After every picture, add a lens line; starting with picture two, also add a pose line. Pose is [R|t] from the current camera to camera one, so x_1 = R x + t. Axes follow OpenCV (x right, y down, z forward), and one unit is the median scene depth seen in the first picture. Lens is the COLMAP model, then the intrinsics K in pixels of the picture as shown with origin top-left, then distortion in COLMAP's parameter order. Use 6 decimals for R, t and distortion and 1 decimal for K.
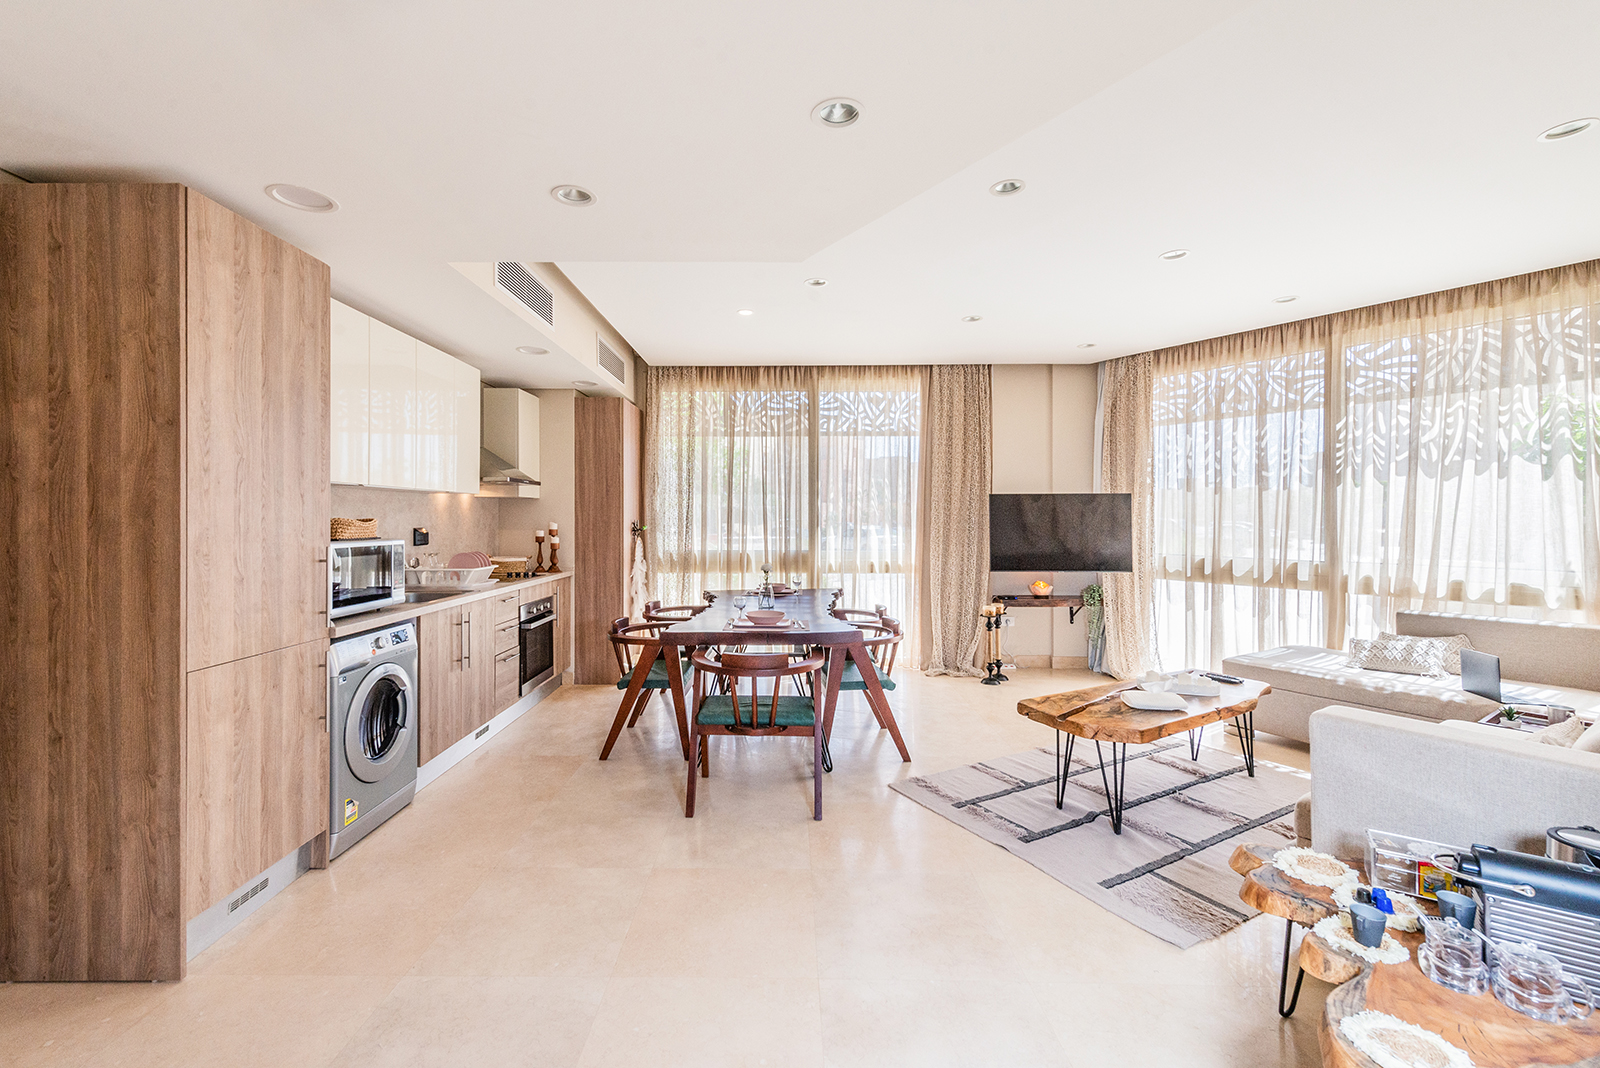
lens RADIAL K [[663.9, 0, 800.0], [0, 663.9, 534.0], [0, 0, 1]] dist [-0.001067, -0.000338]
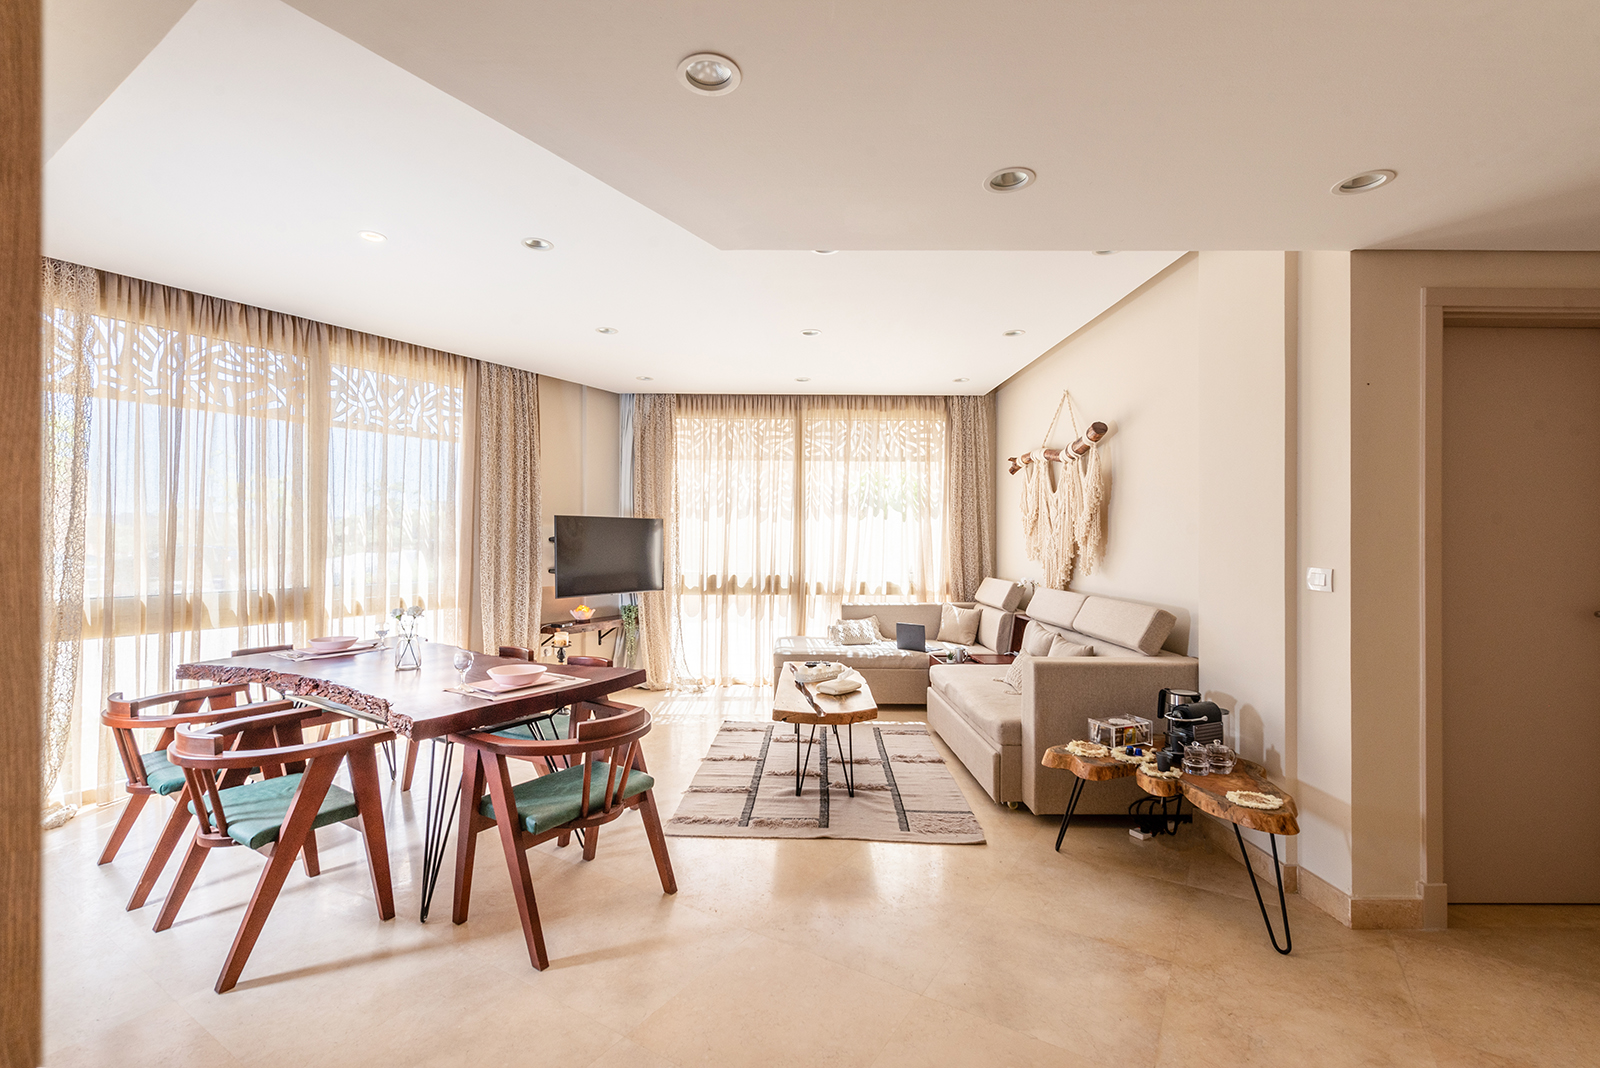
lens RADIAL K [[677.5, 0, 800.0], [0, 677.5, 534.0], [0, 0, 1]] dist [-0.001943, -0.000512]
pose [[0.539331, 0.013244, 0.841990, -0.341292], [0.019795, 0.999401, -0.028399, 0.000695], [-0.841861, 0.031984, 0.538746, 0.211990]]
